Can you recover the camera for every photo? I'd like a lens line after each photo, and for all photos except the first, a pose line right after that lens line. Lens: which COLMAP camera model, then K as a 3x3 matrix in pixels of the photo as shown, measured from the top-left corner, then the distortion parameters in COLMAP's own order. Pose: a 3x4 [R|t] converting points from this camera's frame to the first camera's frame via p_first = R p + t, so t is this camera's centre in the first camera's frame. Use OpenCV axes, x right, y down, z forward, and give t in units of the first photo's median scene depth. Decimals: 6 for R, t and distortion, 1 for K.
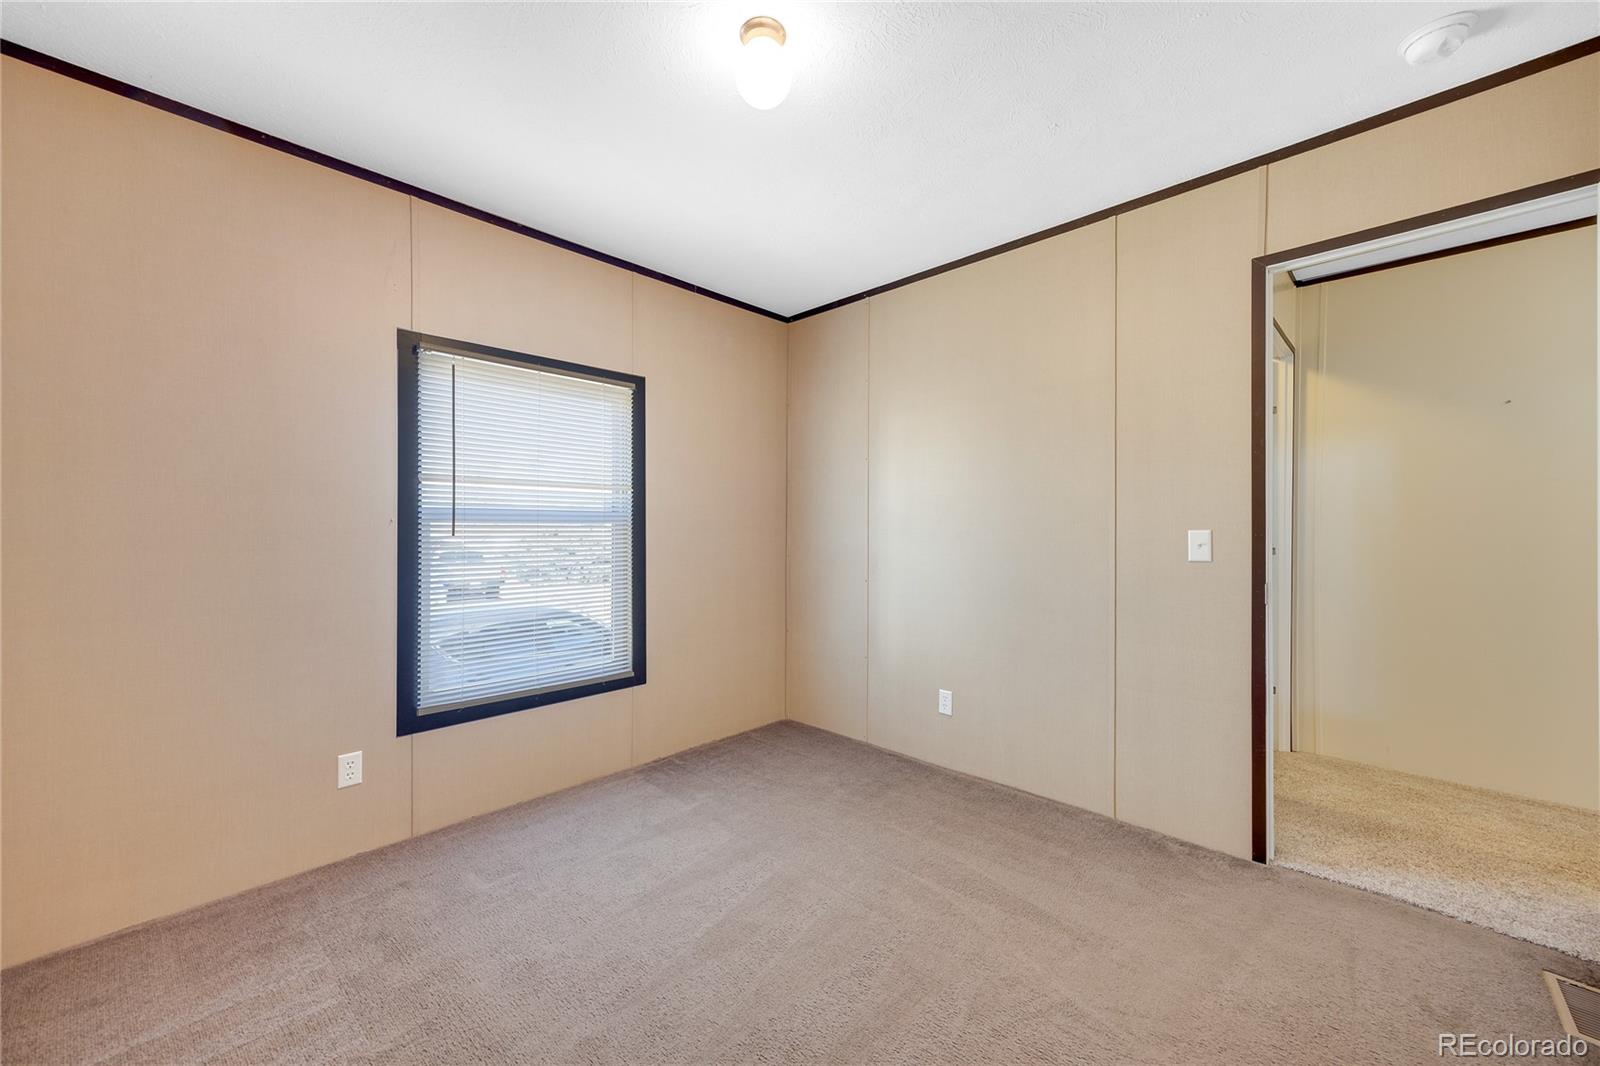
lens RADIAL K [[650.1, 0, 789.4], [0, 650.1, 526.7], [0, 0, 1]] dist [-0.001252, 0.000001]
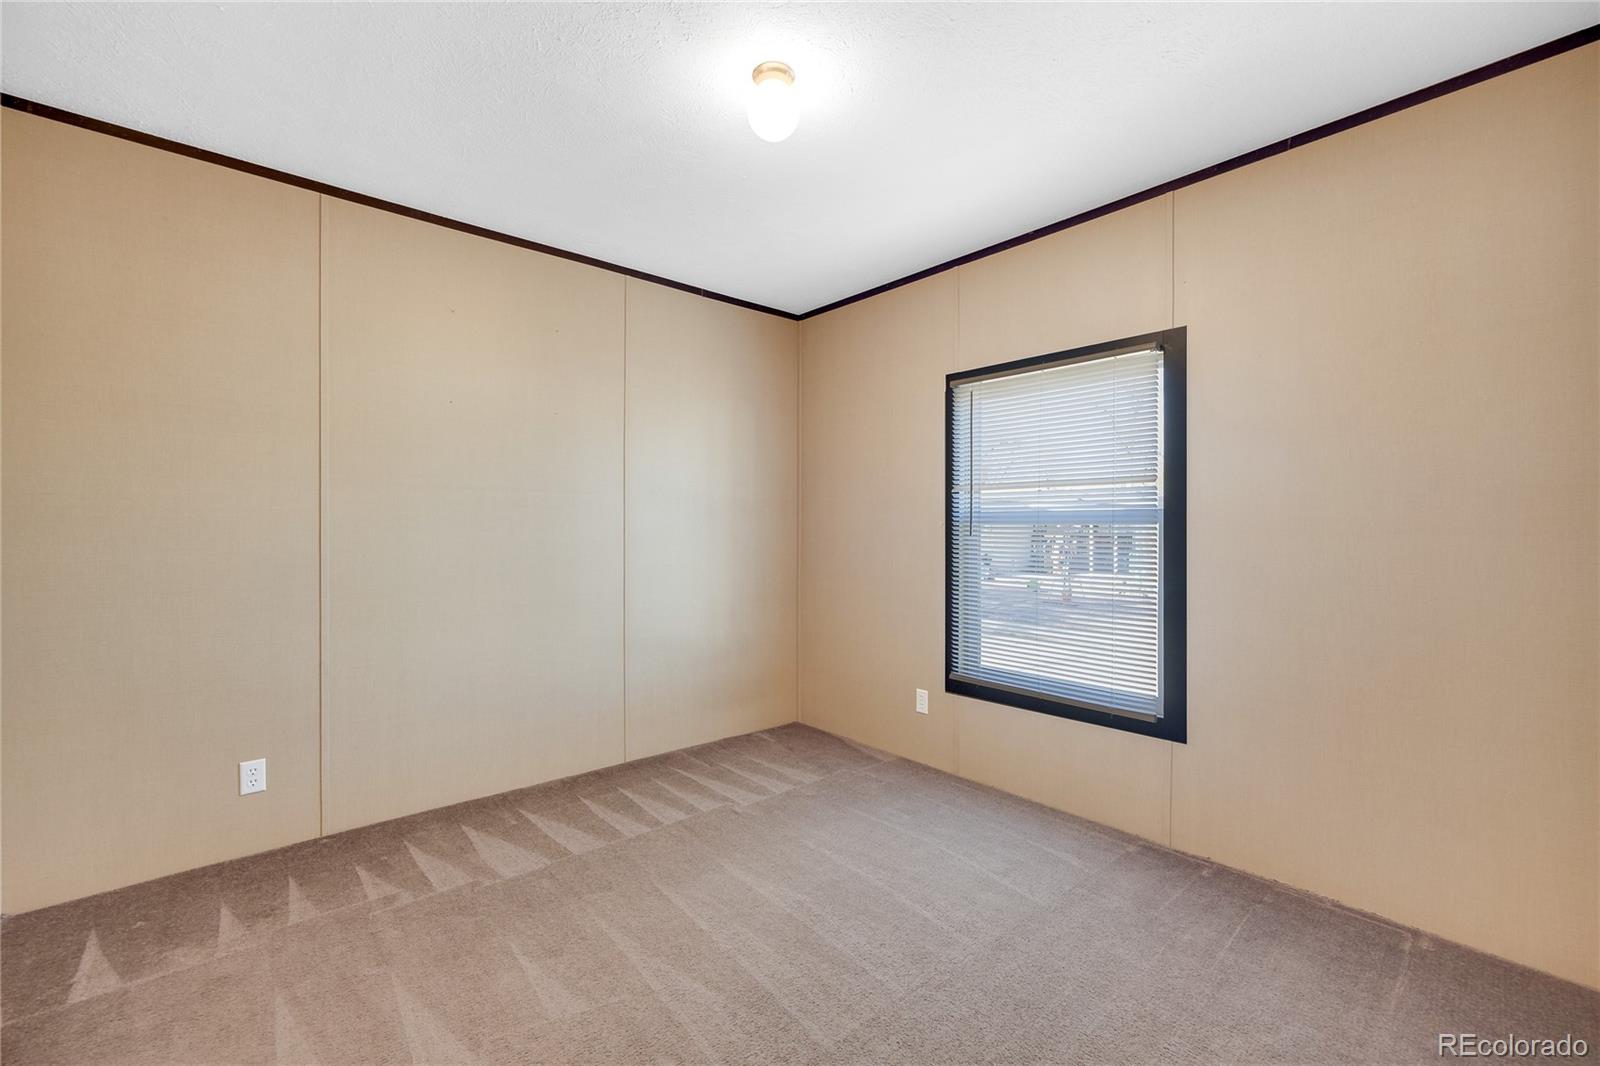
lens RADIAL K [[709.4, 0, 795.8], [0, 709.4, 527.7], [0, 0, 1]] dist [-0.005566, 0.000042]
pose [[-0.131680, 0.002926, -0.991288, 0.786725], [-0.008130, 0.999959, 0.004032, -0.001896], [0.991259, 0.008590, -0.131650, 0.839069]]
